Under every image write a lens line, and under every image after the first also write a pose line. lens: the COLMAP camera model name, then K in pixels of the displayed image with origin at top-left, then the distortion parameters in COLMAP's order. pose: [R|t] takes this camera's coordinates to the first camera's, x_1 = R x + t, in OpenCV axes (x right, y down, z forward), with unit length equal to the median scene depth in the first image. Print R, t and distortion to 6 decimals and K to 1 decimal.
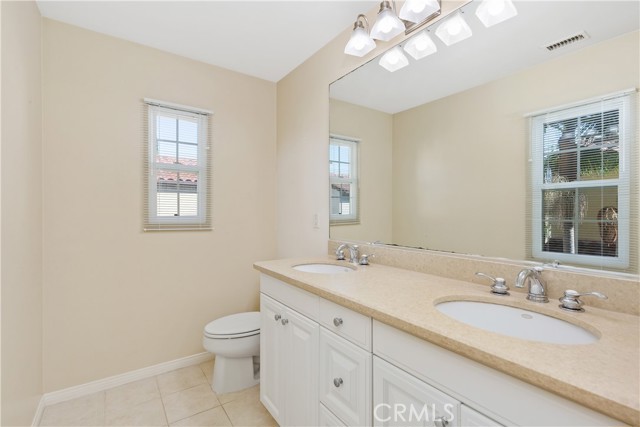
lens RADIAL K [[286.2, 0, 320.0], [0, 286.2, 217.6], [0, 0, 1]] dist [0.004460, -0.000316]
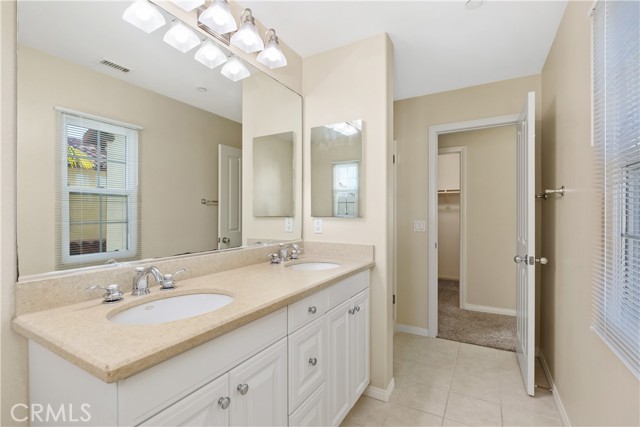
lens RADIAL K [[294.1, 0, 319.0], [0, 294.1, 211.3], [0, 0, 1]] dist [-0.001585, -0.000243]
pose [[-0.432895, 0.010957, 0.901378, -0.662548], [0.021887, 0.999759, -0.001642, -0.018793], [-0.901179, 0.019018, -0.433030, 0.964356]]
